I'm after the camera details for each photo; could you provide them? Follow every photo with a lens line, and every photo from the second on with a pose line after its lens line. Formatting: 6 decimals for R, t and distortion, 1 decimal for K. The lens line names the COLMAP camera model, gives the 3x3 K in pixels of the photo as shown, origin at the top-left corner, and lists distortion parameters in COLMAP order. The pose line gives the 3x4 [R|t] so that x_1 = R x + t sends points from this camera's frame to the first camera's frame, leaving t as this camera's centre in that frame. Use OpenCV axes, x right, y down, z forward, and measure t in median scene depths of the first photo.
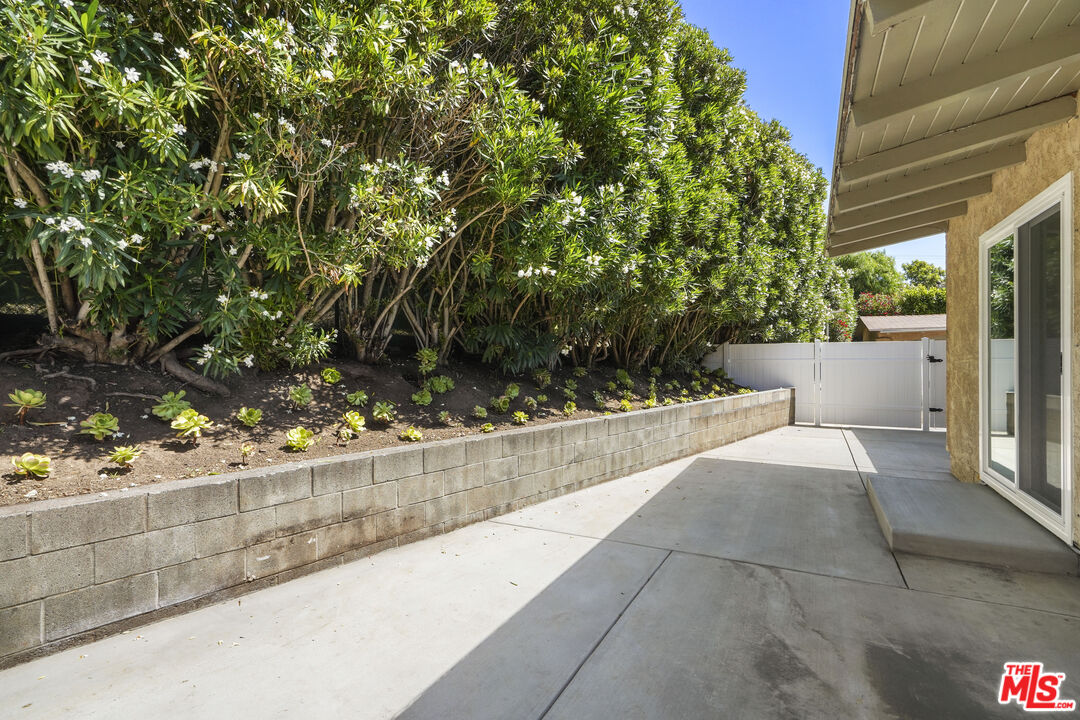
lens RADIAL K [[500.3, 0, 540.6], [0, 500.3, 359.3], [0, 0, 1]] dist [0.000239, 0.000877]
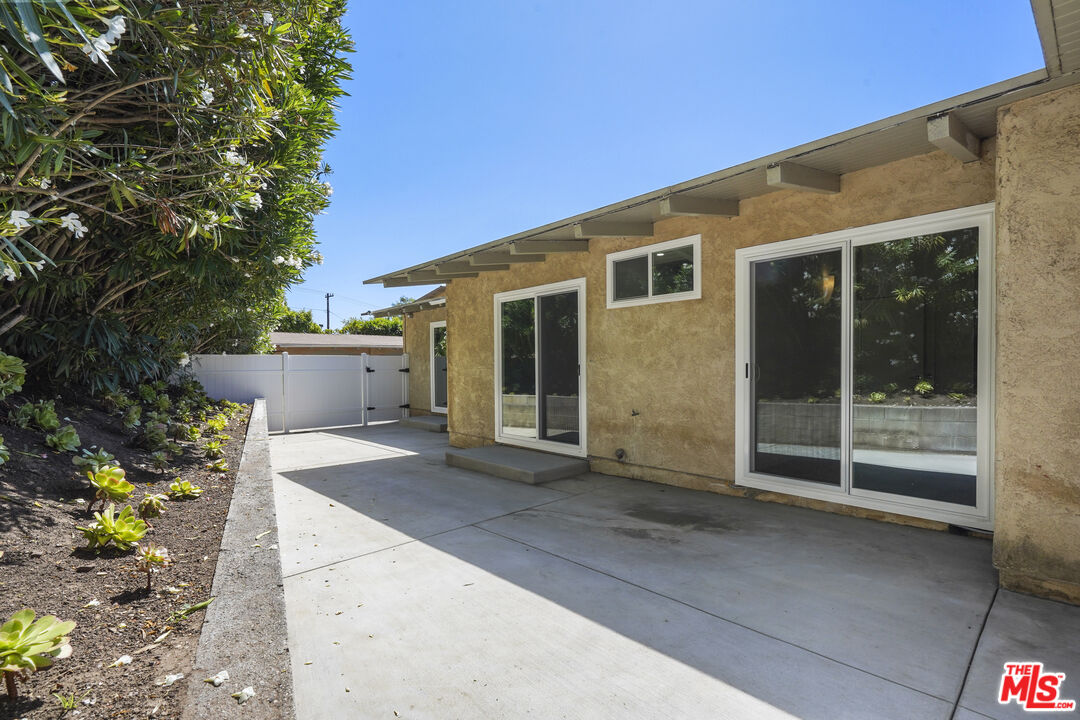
lens RADIAL K [[500.3, 0, 541.3], [0, 500.3, 366.3], [0, 0, 1]] dist [0.000239, 0.000877]
pose [[0.317764, 0.004980, 0.948157, -0.912815], [0.004164, 0.999969, -0.006648, 0.005334], [-0.948161, 0.006060, 0.317733, 0.486459]]
